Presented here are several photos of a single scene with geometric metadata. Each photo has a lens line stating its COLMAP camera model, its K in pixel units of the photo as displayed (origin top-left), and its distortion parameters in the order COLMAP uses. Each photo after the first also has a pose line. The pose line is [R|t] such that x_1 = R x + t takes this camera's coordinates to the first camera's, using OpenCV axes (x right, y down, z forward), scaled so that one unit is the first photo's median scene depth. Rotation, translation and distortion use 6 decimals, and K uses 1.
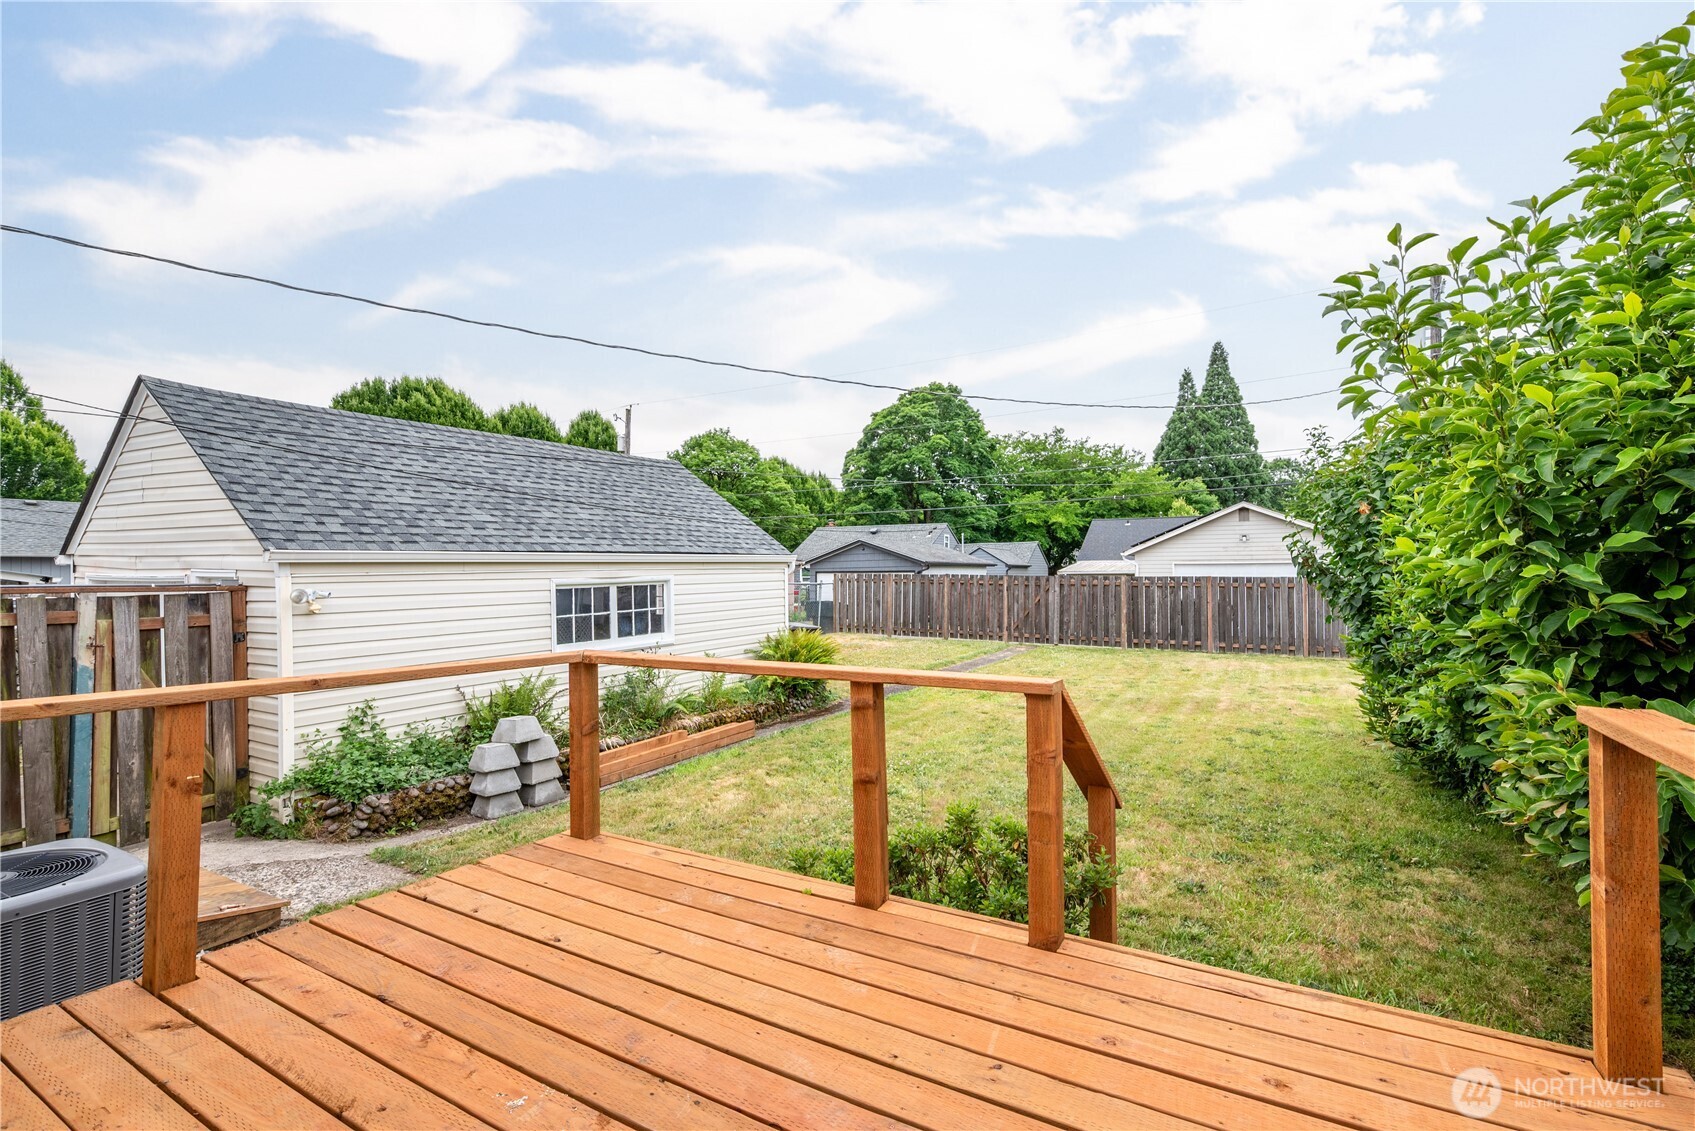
lens RADIAL K [[764.6, 0, 836.7], [0, 764.6, 555.6], [0, 0, 1]] dist [-0.002630, -0.000126]
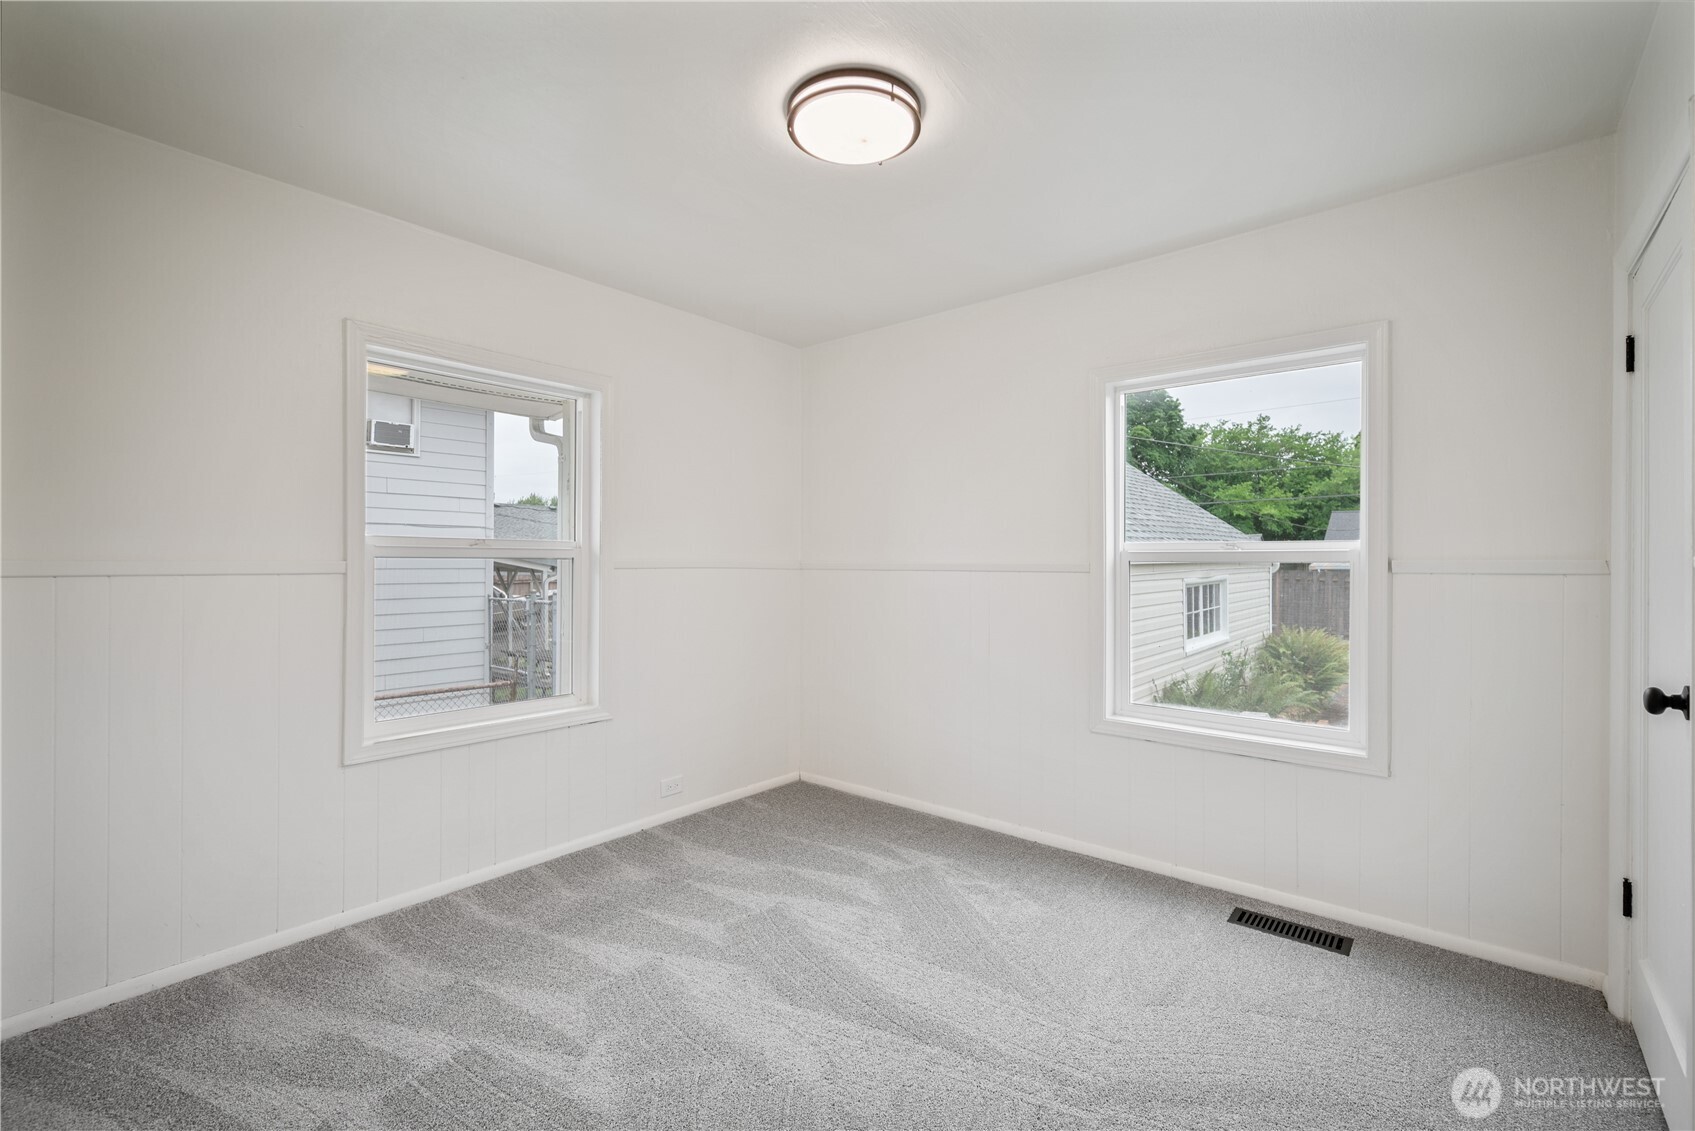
lens RADIAL K [[735.2, 0, 846.3], [0, 735.2, 556.8], [0, 0, 1]] dist [-0.003067, -0.000084]
pose [[0.982646, 0.005755, -0.185402, -0.241935], [-0.003148, 0.999892, 0.014352, -0.005087], [0.185464, -0.013519, 0.982558, -0.032462]]
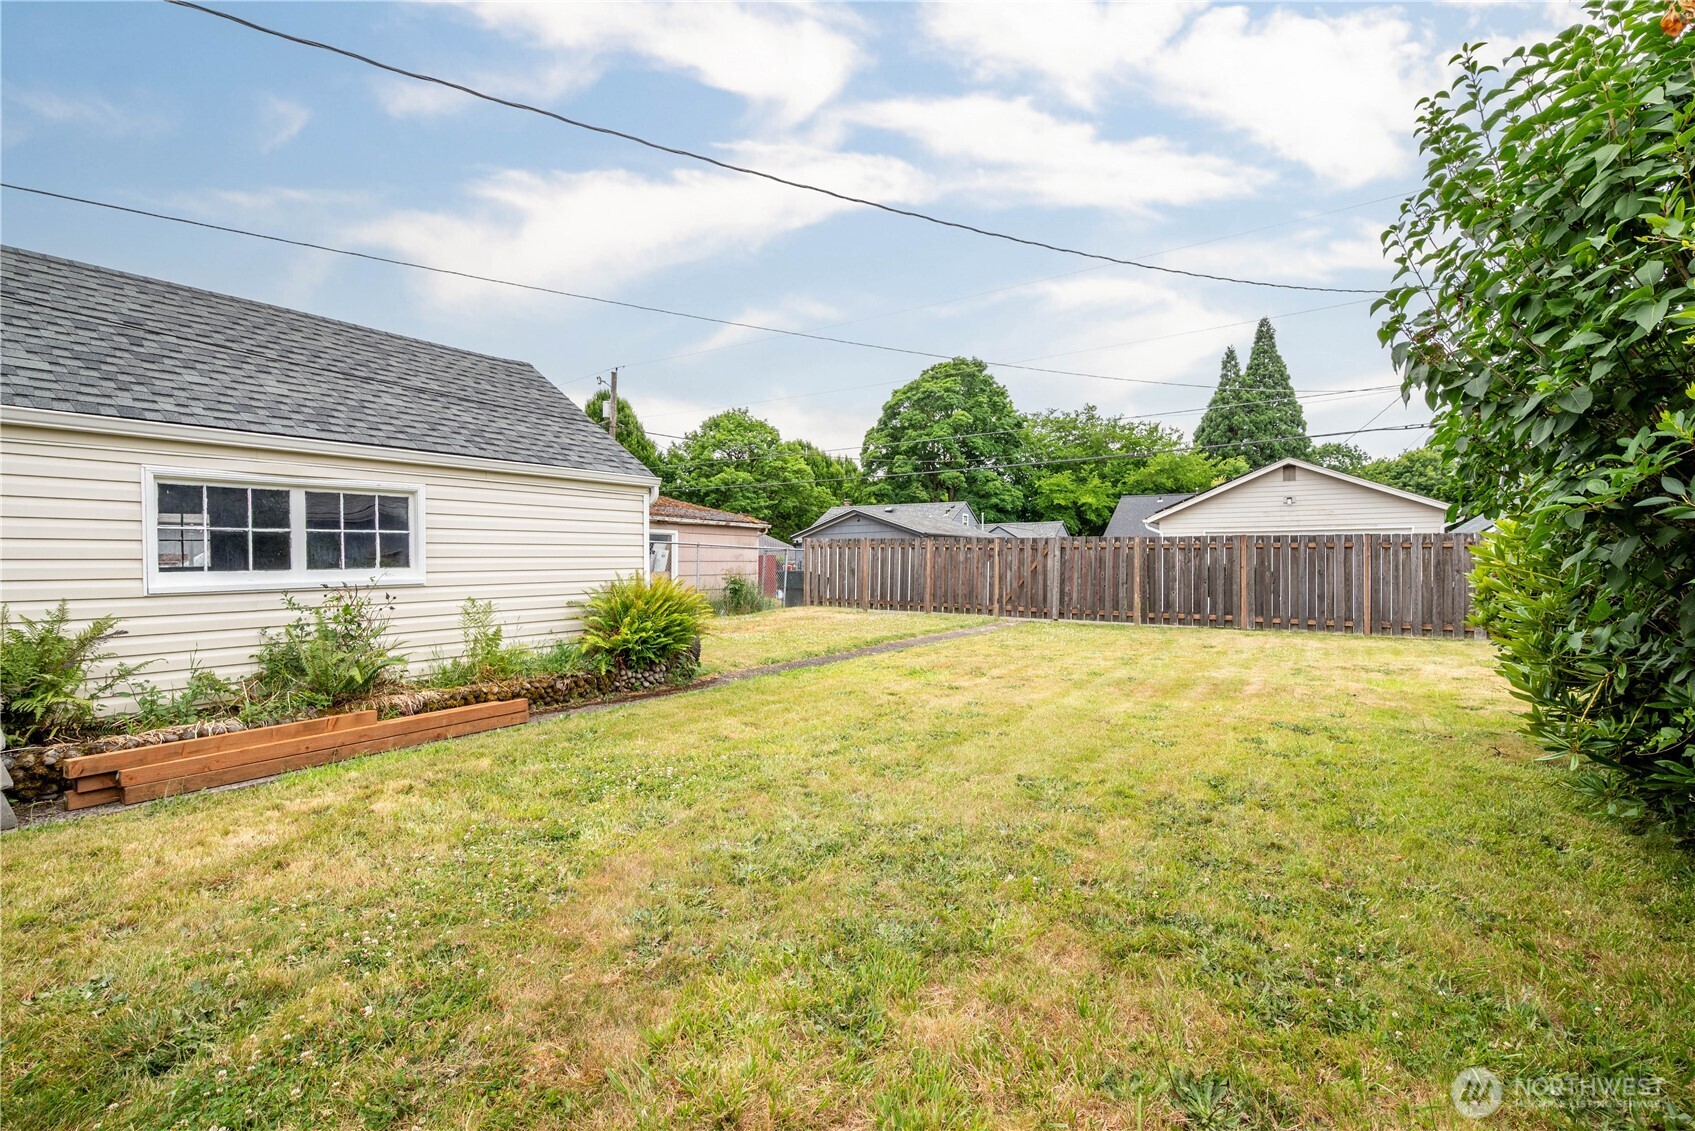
lens RADIAL K [[764.6, 0, 831.7], [0, 764.6, 554.7], [0, 0, 1]] dist [-0.002630, -0.000126]
pose [[0.998725, 0.005687, -0.050163, 0.082829], [-0.005015, 0.999896, 0.013525, 0.034796], [0.050234, -0.013256, 0.998649, 0.152394]]
